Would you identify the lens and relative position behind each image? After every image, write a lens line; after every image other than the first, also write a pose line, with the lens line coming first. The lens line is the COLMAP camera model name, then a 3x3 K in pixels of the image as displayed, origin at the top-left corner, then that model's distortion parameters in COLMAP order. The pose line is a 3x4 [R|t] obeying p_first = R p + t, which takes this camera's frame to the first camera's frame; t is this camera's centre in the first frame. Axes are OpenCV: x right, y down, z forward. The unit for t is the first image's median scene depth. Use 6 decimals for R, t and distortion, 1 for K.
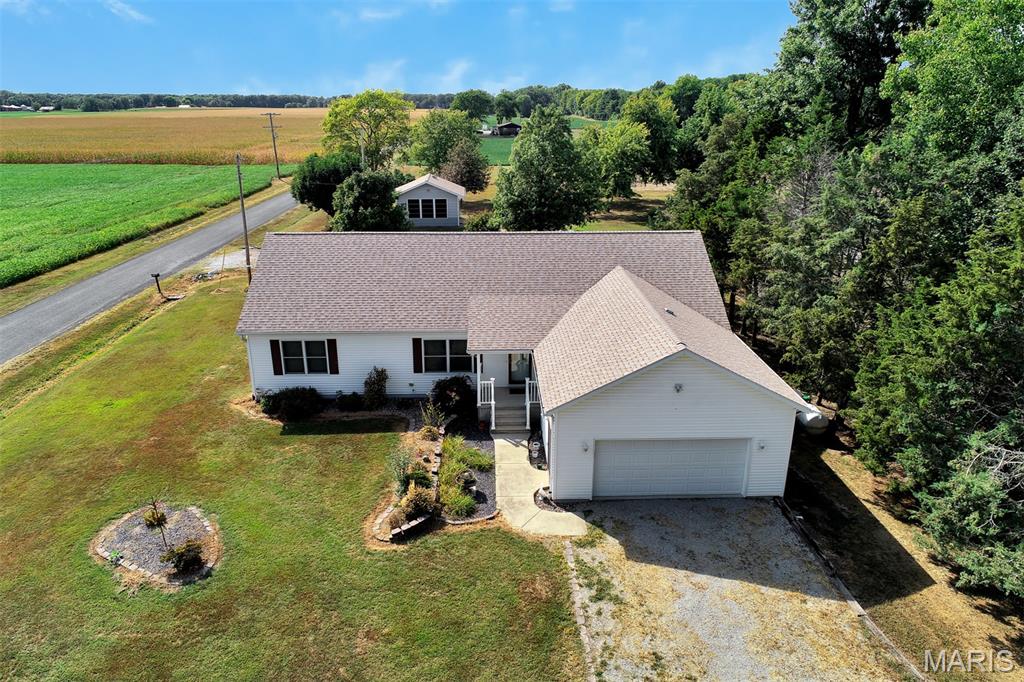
lens RADIAL K [[685.7, 0, 509.8], [0, 685.7, 342.0], [0, 0, 1]] dist [0.000525, 0.003153]
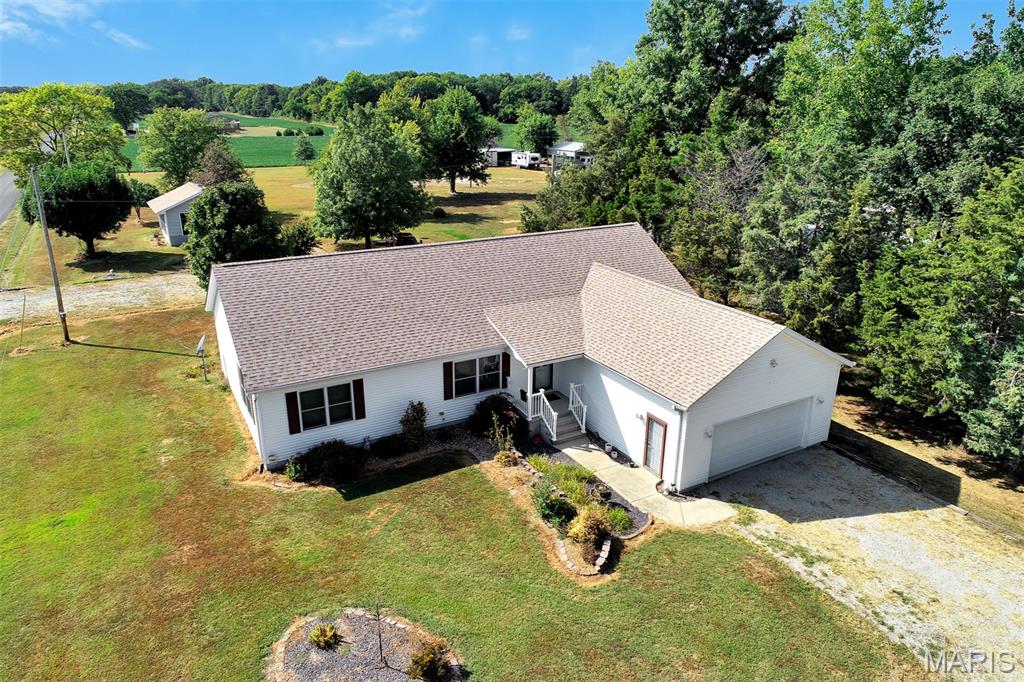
lens RADIAL K [[685.7, 0, 509.8], [0, 685.7, 342.0], [0, 0, 1]] dist [0.000525, 0.003153]
pose [[0.886536, -0.152026, 0.436968, -0.458994], [0.149520, 0.987935, 0.040362, -0.056880], [-0.437832, 0.029553, 0.898571, 0.138515]]
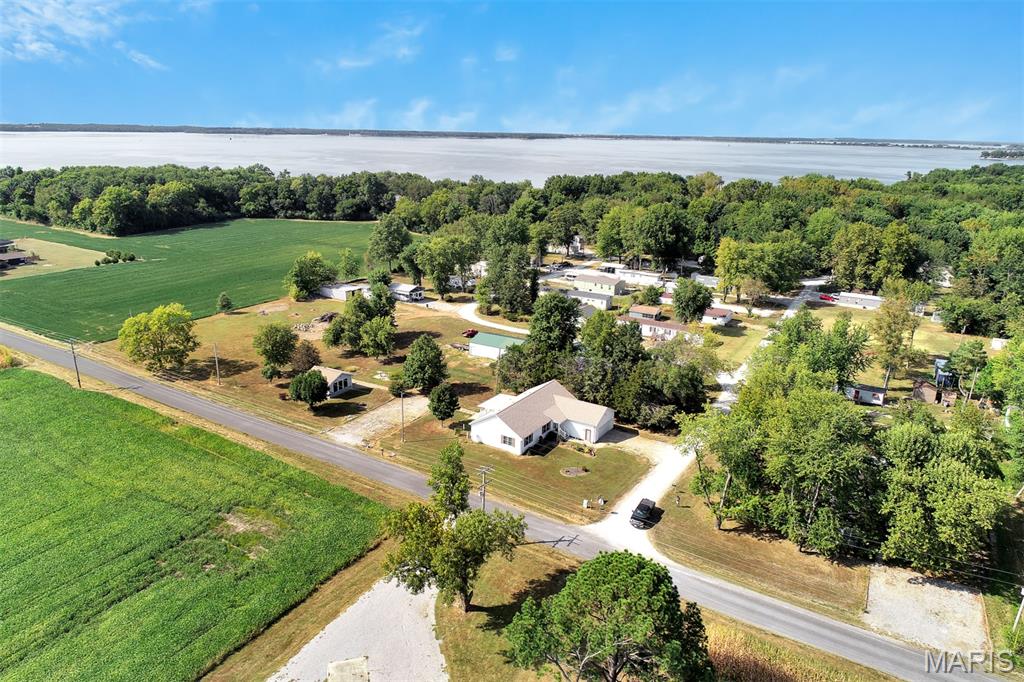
lens RADIAL K [[685.7, 0, 509.8], [0, 685.7, 342.0], [0, 0, 1]] dist [0.000525, 0.003153]
pose [[0.565078, -0.233293, 0.791366, -3.401231], [0.258960, 0.960868, 0.098350, -0.950680], [-0.783343, 0.149357, 0.603379, -1.413286]]
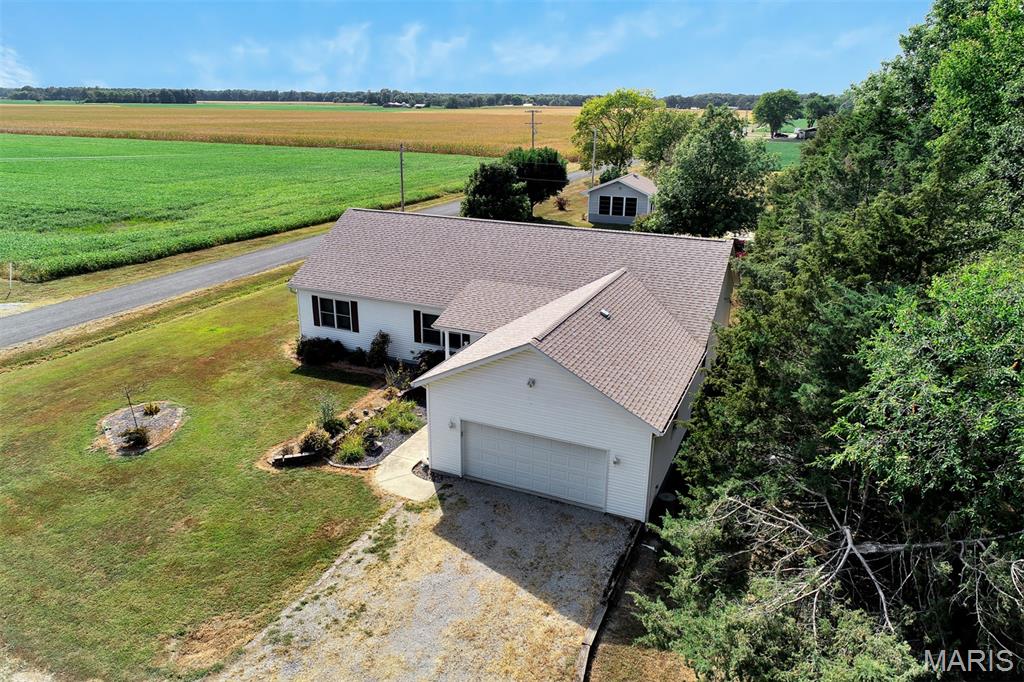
lens RADIAL K [[685.7, 0, 509.8], [0, 685.7, 342.0], [0, 0, 1]] dist [0.000525, 0.003153]
pose [[0.898542, 0.153348, -0.411225, 0.461233], [-0.153569, 0.987596, 0.032727, -0.014573], [0.411143, 0.033745, 0.910946, 0.056734]]
